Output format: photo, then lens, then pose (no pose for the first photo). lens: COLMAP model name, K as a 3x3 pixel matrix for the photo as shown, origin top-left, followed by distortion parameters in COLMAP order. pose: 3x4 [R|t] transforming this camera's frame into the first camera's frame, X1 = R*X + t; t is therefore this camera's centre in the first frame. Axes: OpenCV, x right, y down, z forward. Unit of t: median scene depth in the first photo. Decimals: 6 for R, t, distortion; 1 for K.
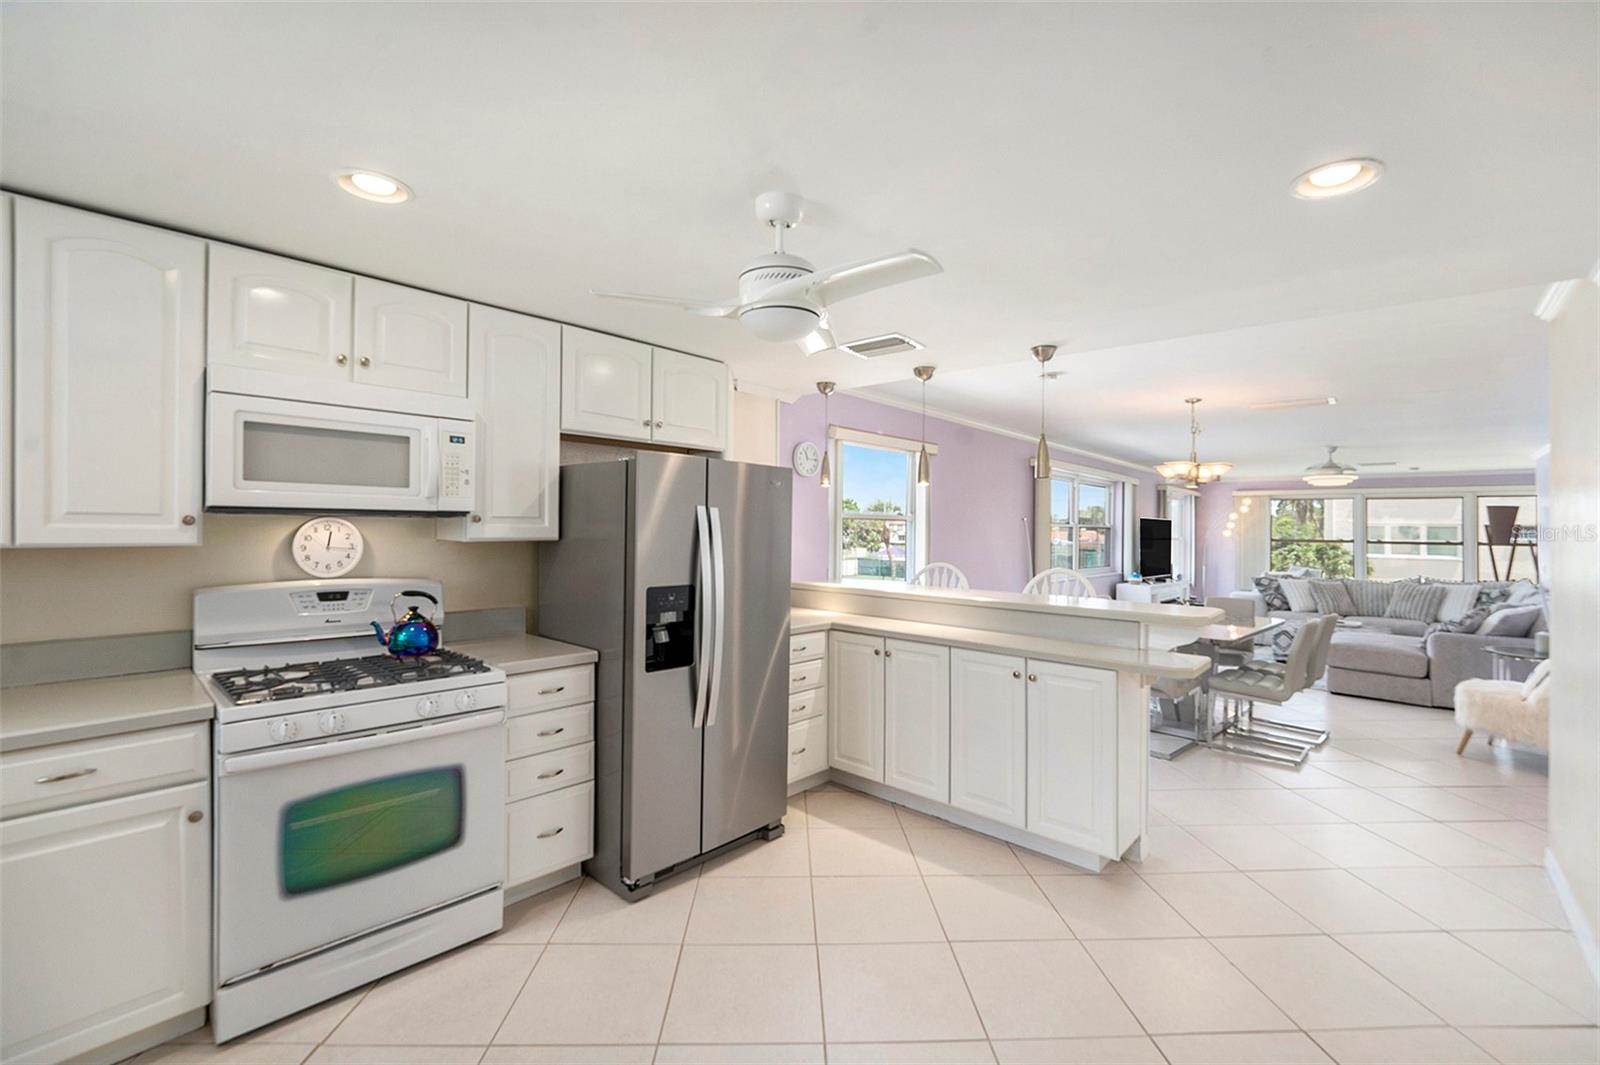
lens RADIAL K [[675.4, 0, 800.0], [0, 675.4, 532.5], [0, 0, 1]] dist [-0.000769, -0.000073]
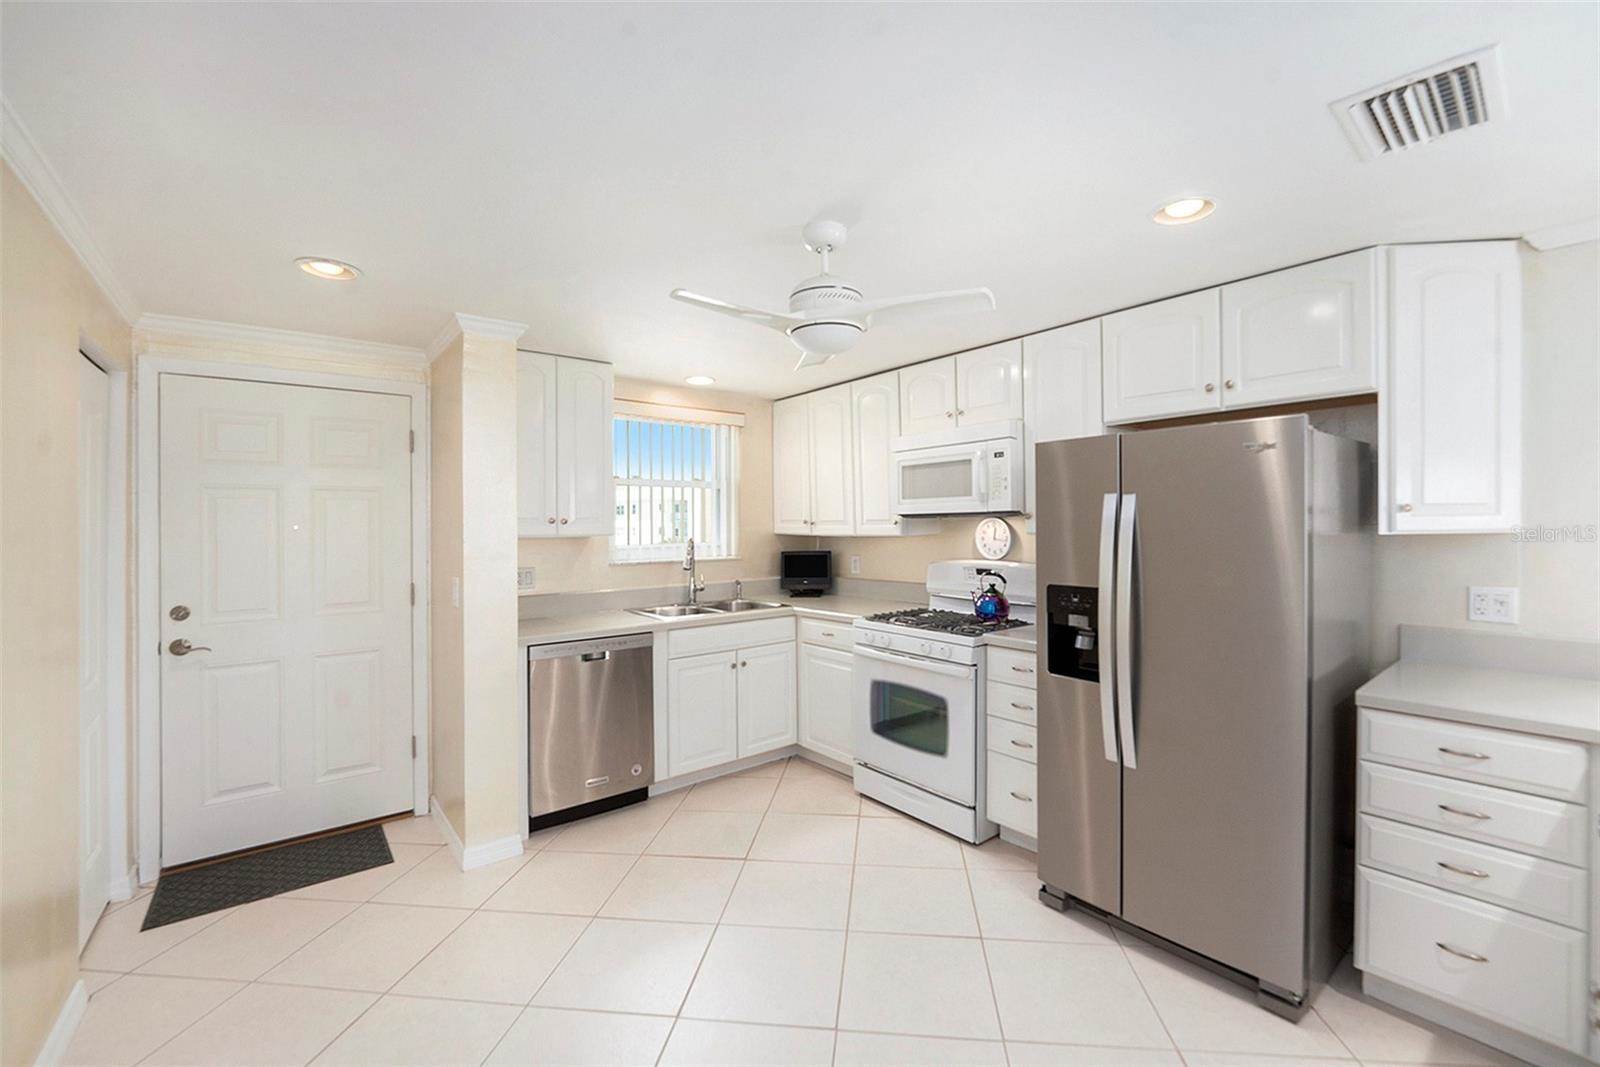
lens RADIAL K [[634.3, 0, 800.0], [0, 634.3, 533.5], [0, 0, 1]] dist [0.001309, 0.019976]
pose [[-0.105611, 0.003694, -0.994401, 0.720800], [0.006274, 0.999976, 0.003048, 0.004447], [0.994388, -0.005917, -0.105632, 0.758558]]
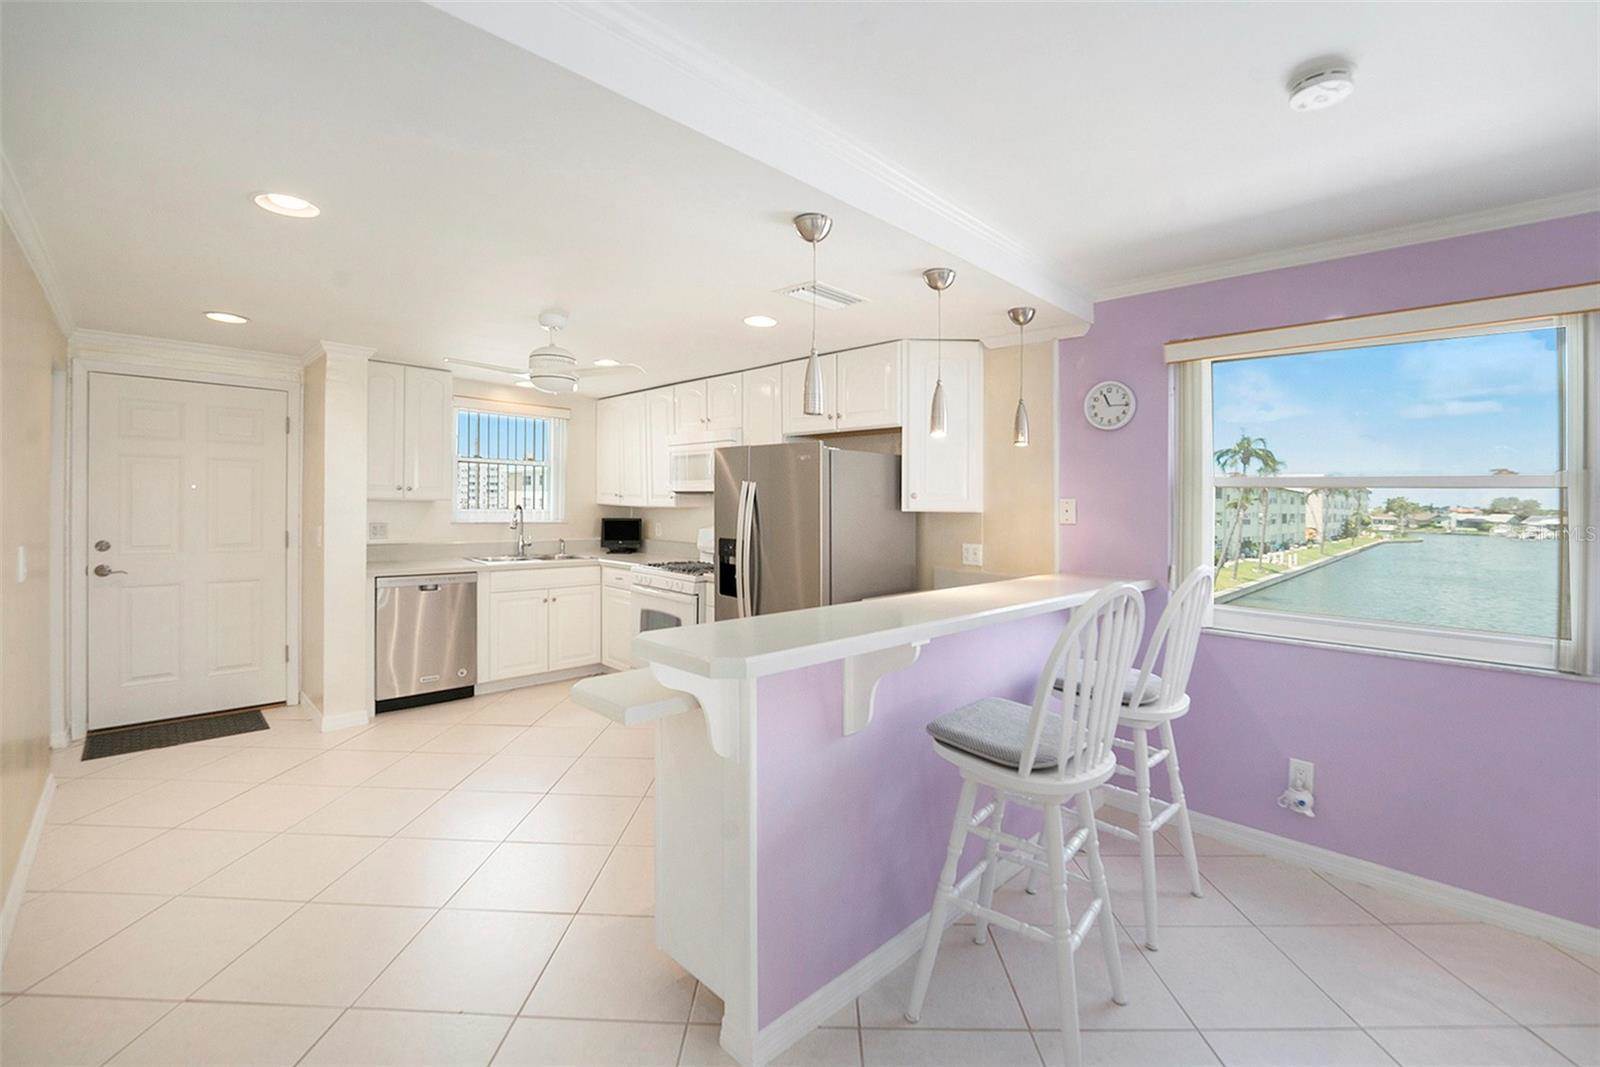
lens RADIAL K [[666.3, 0, 807.2], [0, 666.3, 525.2], [0, 0, 1]] dist [-0.000726, 0.016195]
pose [[-0.006393, 0.022374, -0.999729, 1.312294], [-0.021625, 0.999513, 0.022508, 0.016024], [0.999746, 0.021763, -0.005906, 1.248358]]
